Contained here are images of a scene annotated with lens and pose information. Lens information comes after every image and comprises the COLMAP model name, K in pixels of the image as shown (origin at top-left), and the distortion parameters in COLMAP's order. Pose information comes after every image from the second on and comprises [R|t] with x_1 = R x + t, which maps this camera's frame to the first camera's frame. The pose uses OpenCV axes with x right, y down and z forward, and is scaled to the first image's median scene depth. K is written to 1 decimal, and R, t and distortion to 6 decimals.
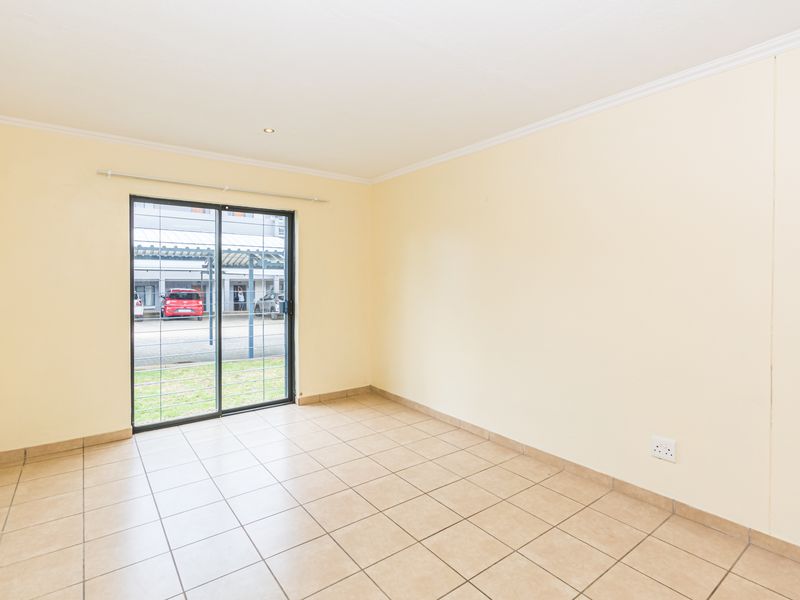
lens RADIAL K [[410.0, 0, 402.2], [0, 410.0, 287.4], [0, 0, 1]] dist [-0.000311, 0.000610]
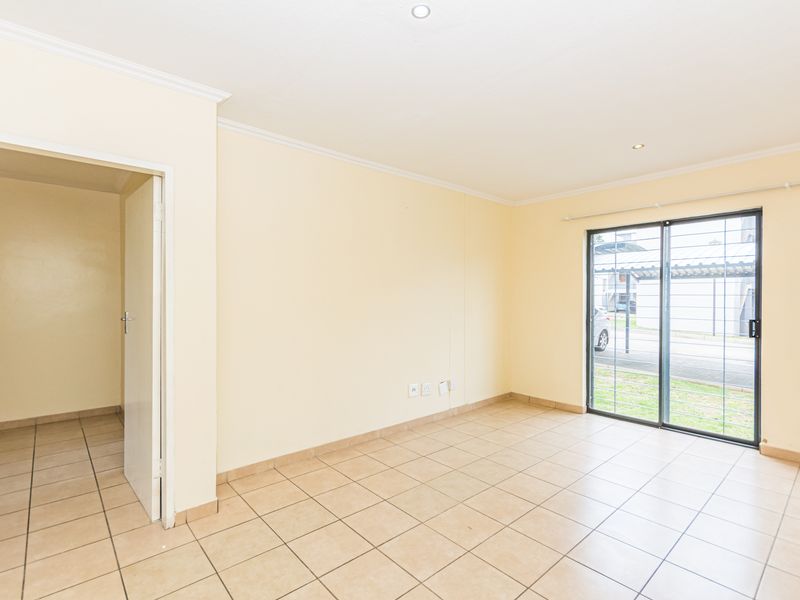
lens RADIAL K [[409.8, 0, 420.7], [0, 409.8, 305.0], [0, 0, 1]] dist [0.041970, 0.000165]
pose [[0.106818, 0.013075, -0.994193, 0.502196], [-0.027480, 0.999570, 0.010194, 0.013918], [0.993899, 0.026232, 0.107131, 0.275415]]
